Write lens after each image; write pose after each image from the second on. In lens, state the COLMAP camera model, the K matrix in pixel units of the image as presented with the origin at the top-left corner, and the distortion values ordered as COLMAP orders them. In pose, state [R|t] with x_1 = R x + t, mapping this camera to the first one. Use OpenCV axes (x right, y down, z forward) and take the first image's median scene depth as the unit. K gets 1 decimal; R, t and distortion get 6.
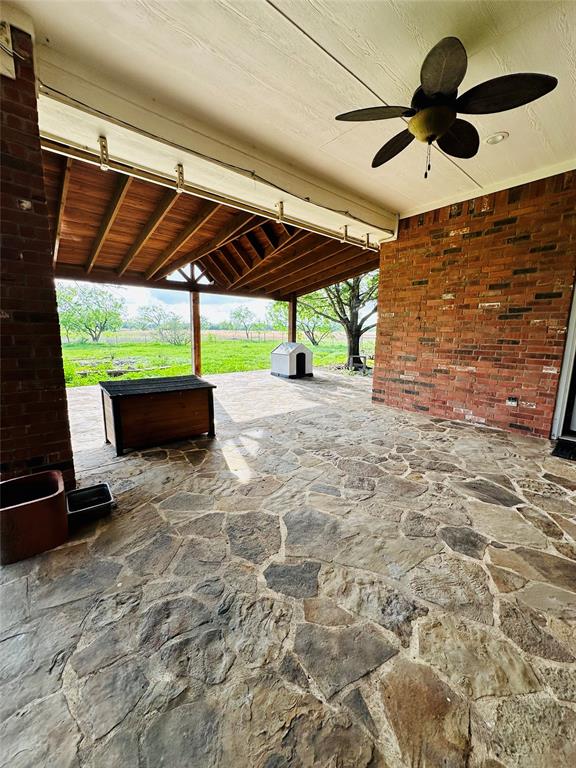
lens RADIAL K [[307.6, 0, 287.7], [0, 307.6, 384.9], [0, 0, 1]] dist [-0.000938, -0.000080]
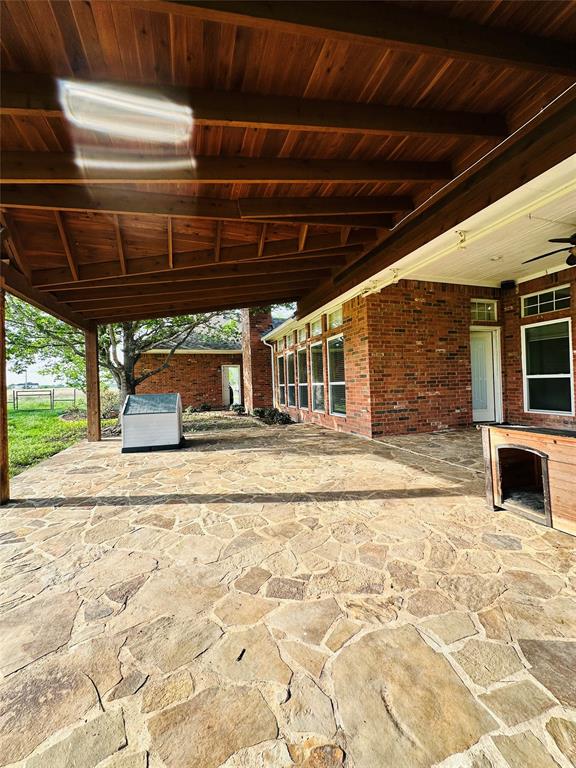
lens RADIAL K [[307.6, 0, 287.7], [0, 307.6, 380.9], [0, 0, 1]] dist [-0.000312, 0.000001]
pose [[0.373231, -0.028329, 0.927306, -0.954573], [0.189209, 0.980850, -0.046190, -0.164504], [-0.908239, 0.192694, 0.371444, 1.031004]]
